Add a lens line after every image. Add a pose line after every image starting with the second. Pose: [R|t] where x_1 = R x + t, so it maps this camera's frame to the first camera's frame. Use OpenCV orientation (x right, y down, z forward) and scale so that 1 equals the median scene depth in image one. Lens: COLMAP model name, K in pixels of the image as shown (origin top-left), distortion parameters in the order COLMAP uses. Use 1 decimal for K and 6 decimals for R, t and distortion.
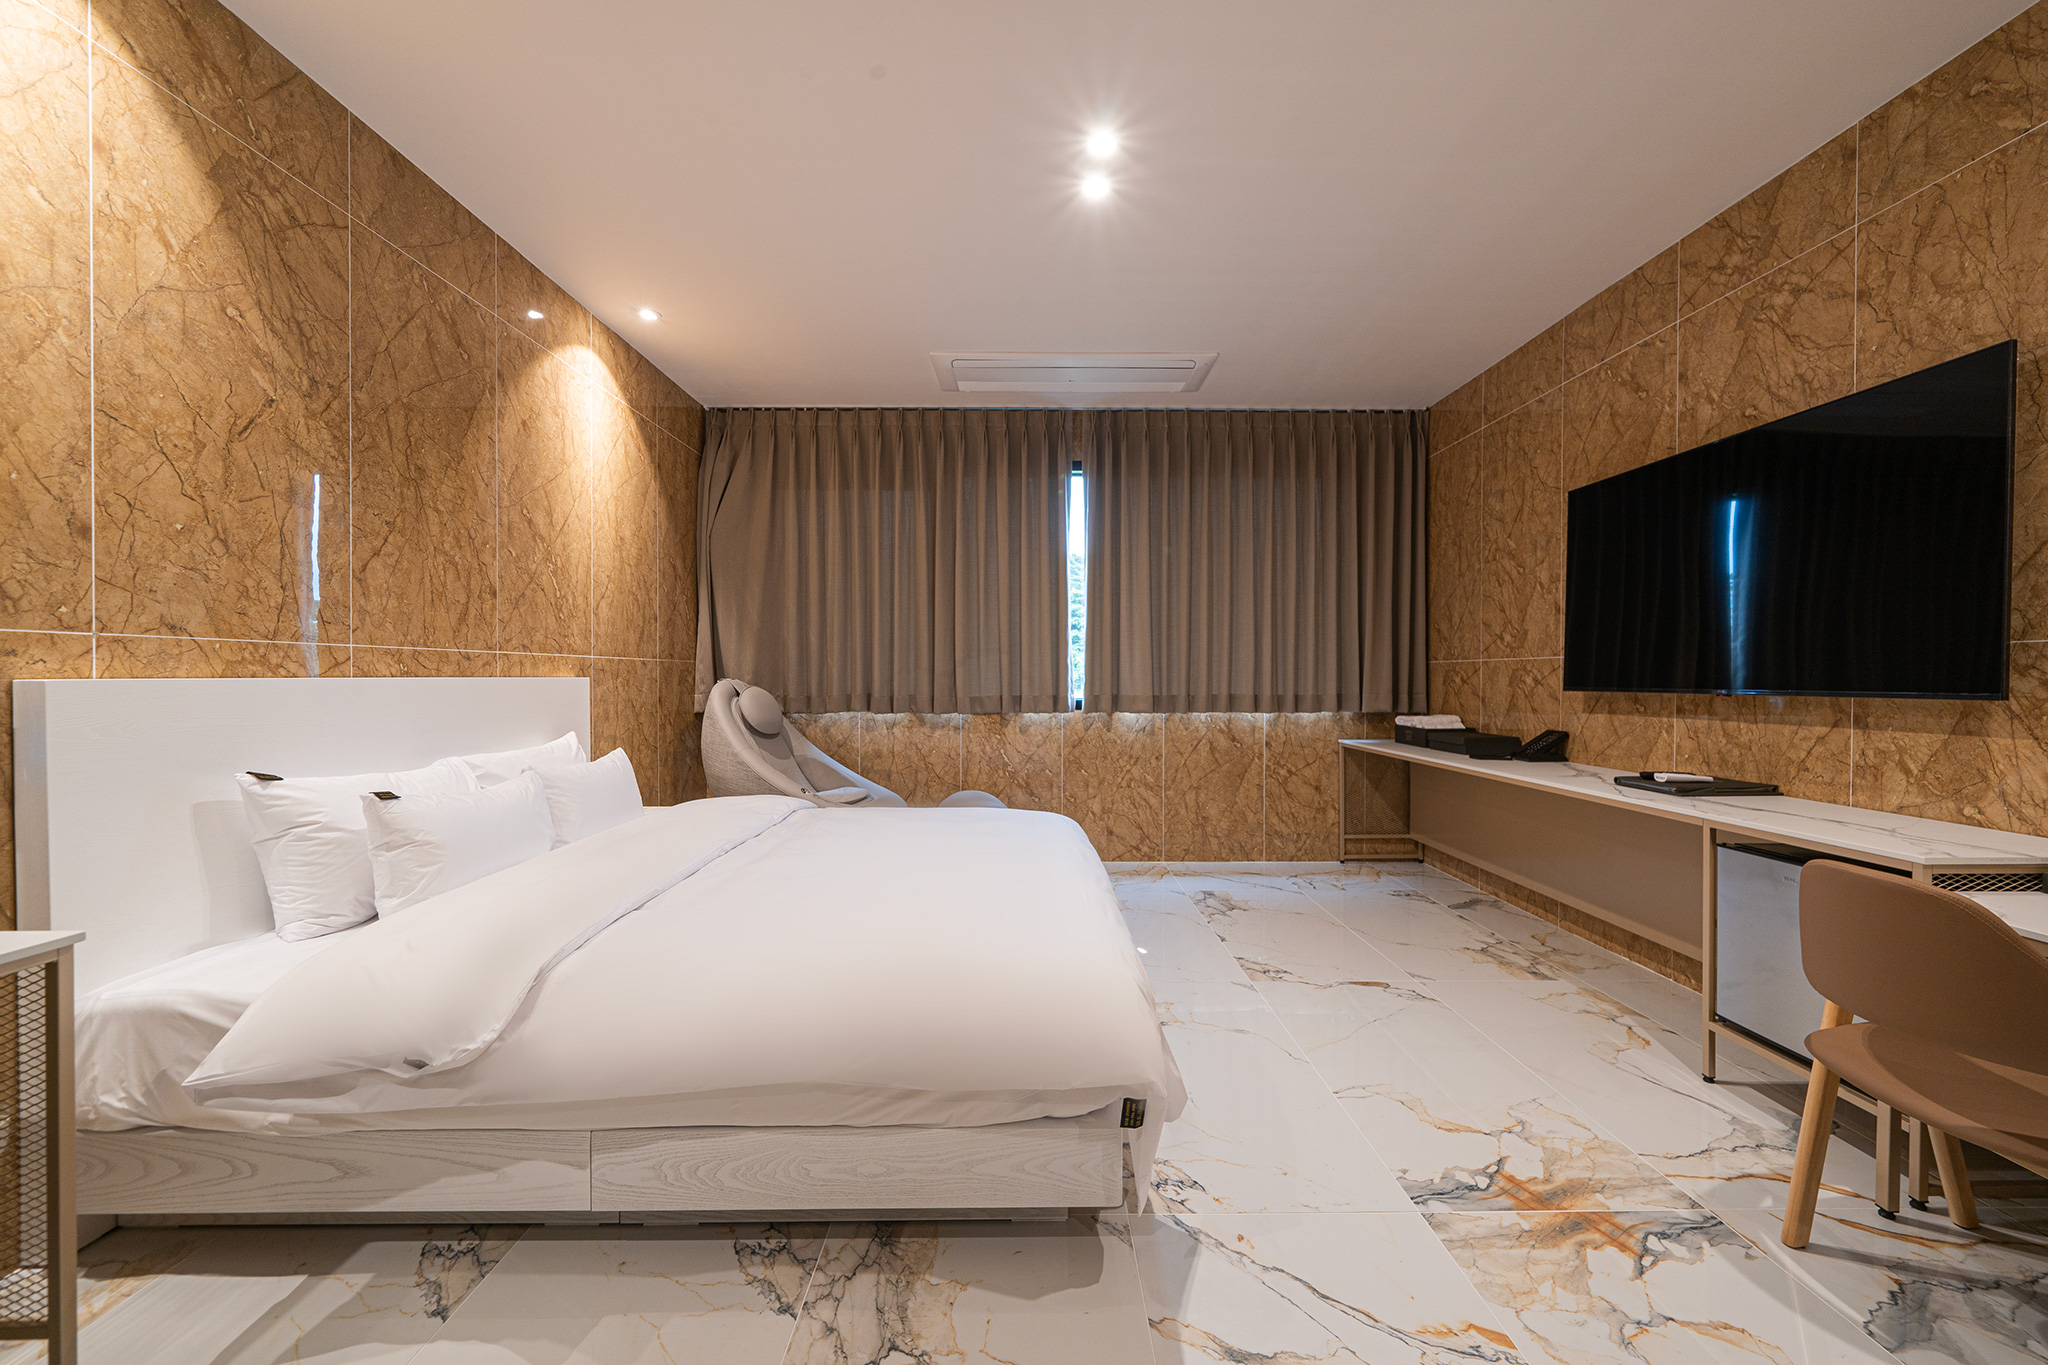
lens RADIAL K [[773.5, 0, 1035.1], [0, 773.5, 680.0], [0, 0, 1]] dist [-0.001576, -0.000313]
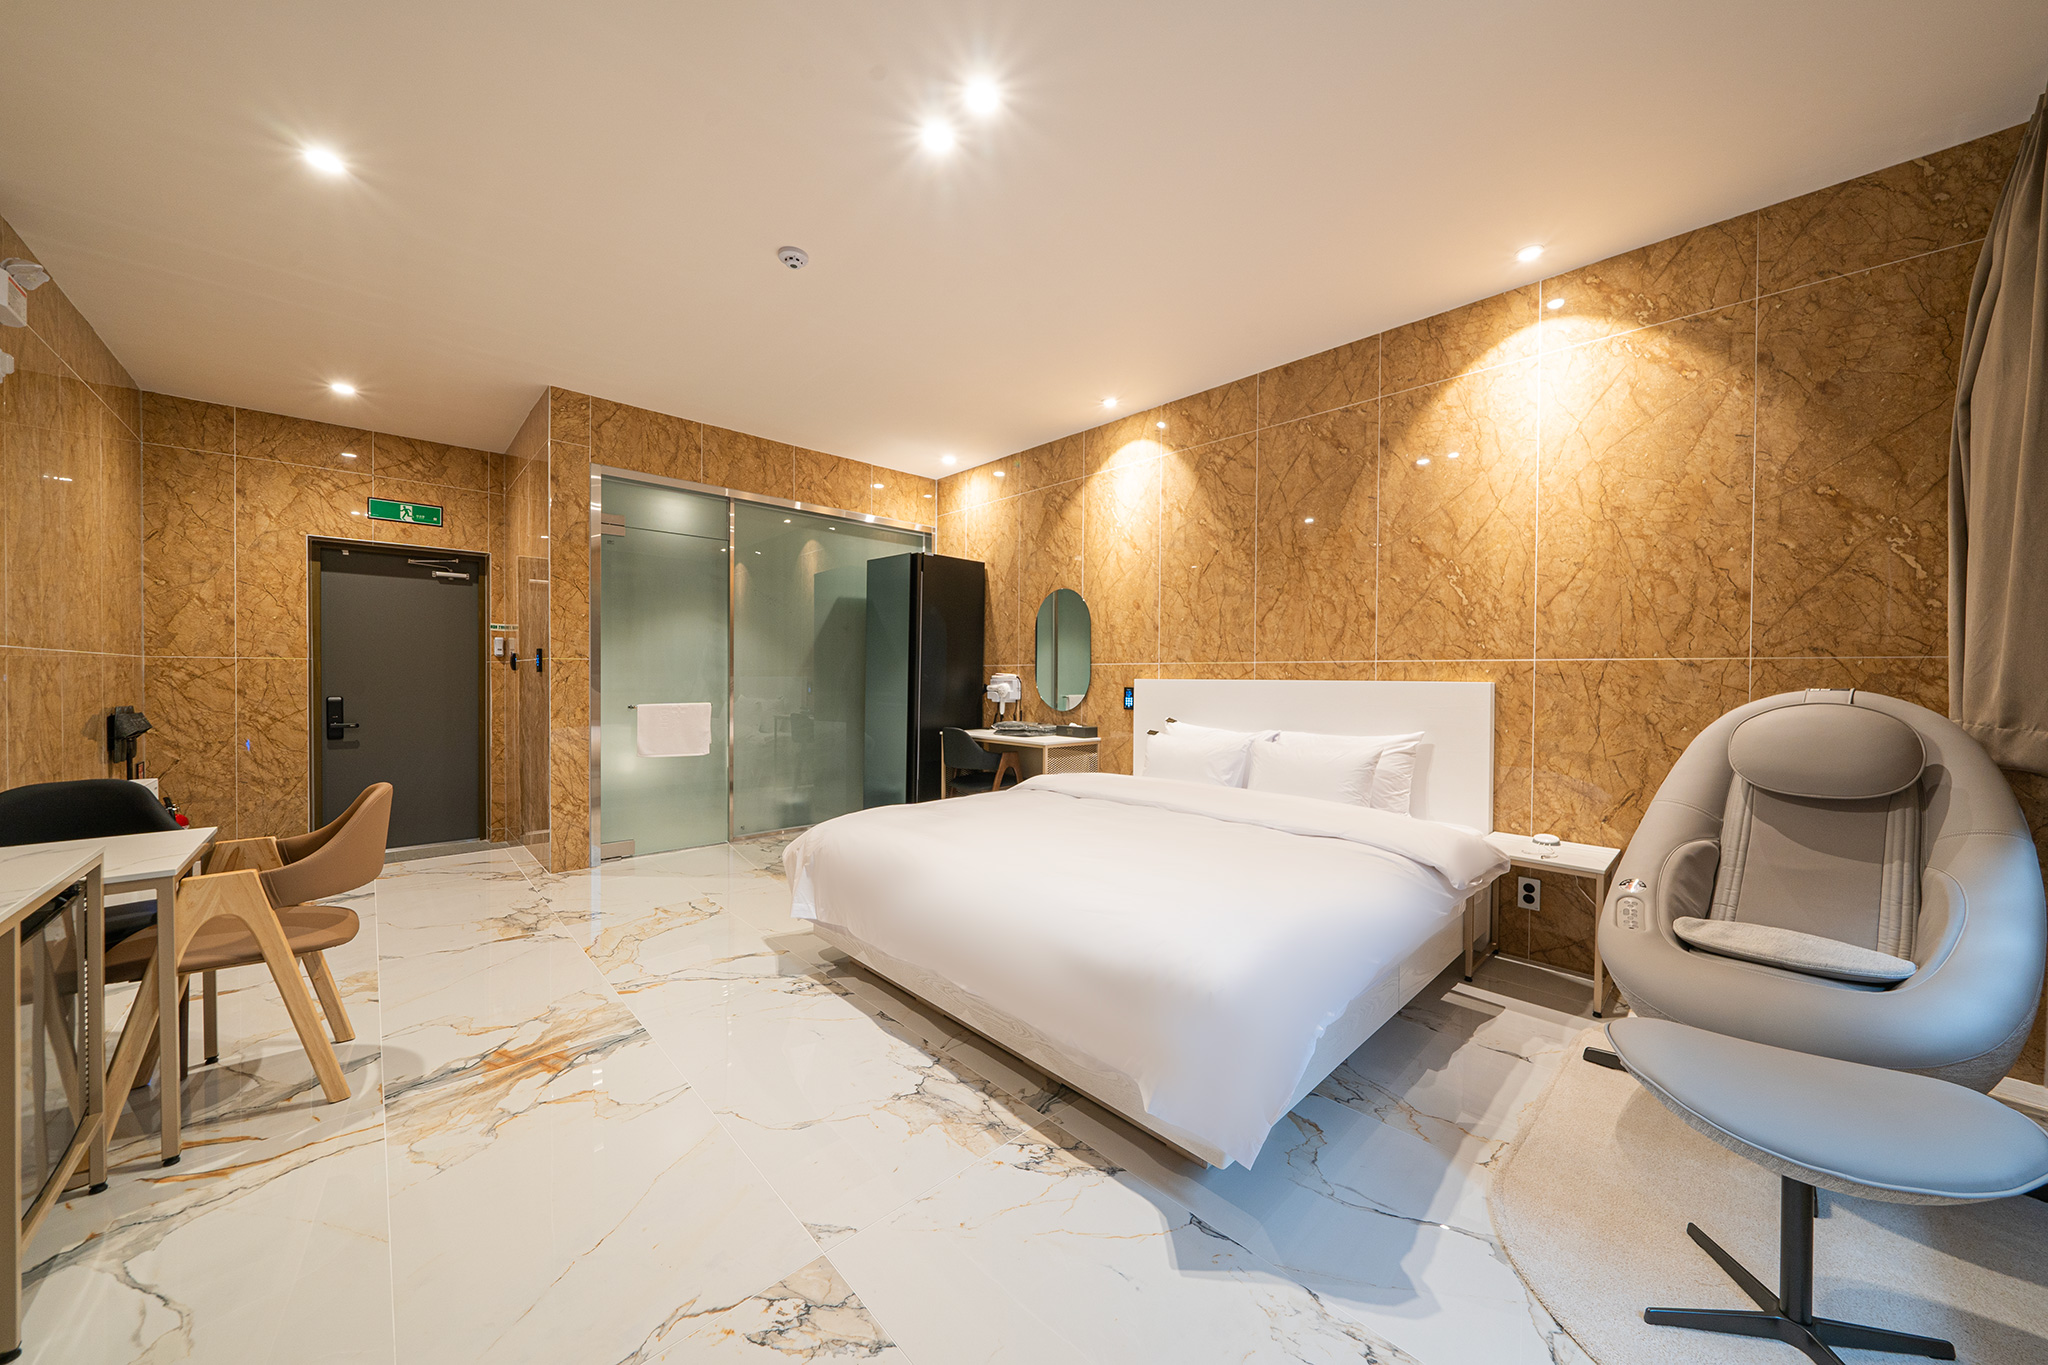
lens RADIAL K [[699.3, 0, 1034.7], [0, 699.3, 683.6], [0, 0, 1]] dist [-0.006677, -0.000097]
pose [[-0.727905, 0.000059, -0.685678, 0.440733], [-0.011662, 0.999854, 0.012466, -0.006126], [0.685579, 0.017071, -0.727798, 1.265818]]
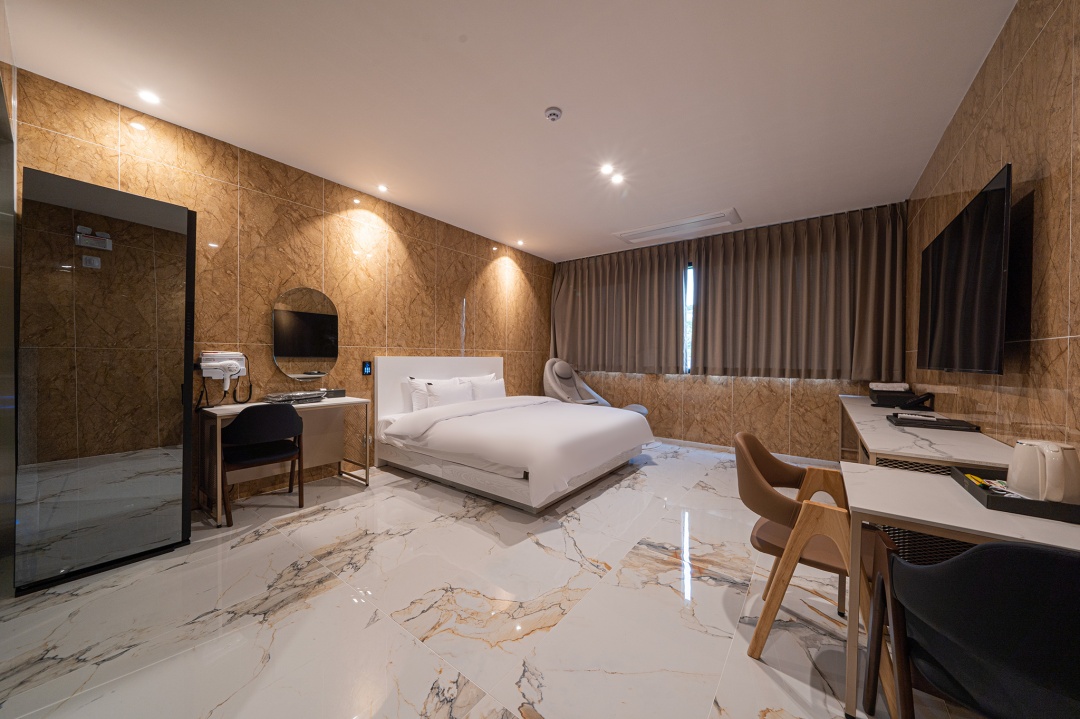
lens RADIAL K [[368.8, 0, 545.6], [0, 368.8, 360.1], [0, 0, 1]] dist [-0.006677, -0.000097]
pose [[0.796821, 0.011193, -0.604112, 0.526977], [-0.011132, 0.999931, 0.003844, 0.000878], [0.604113, 0.003662, 0.796890, -0.145073]]
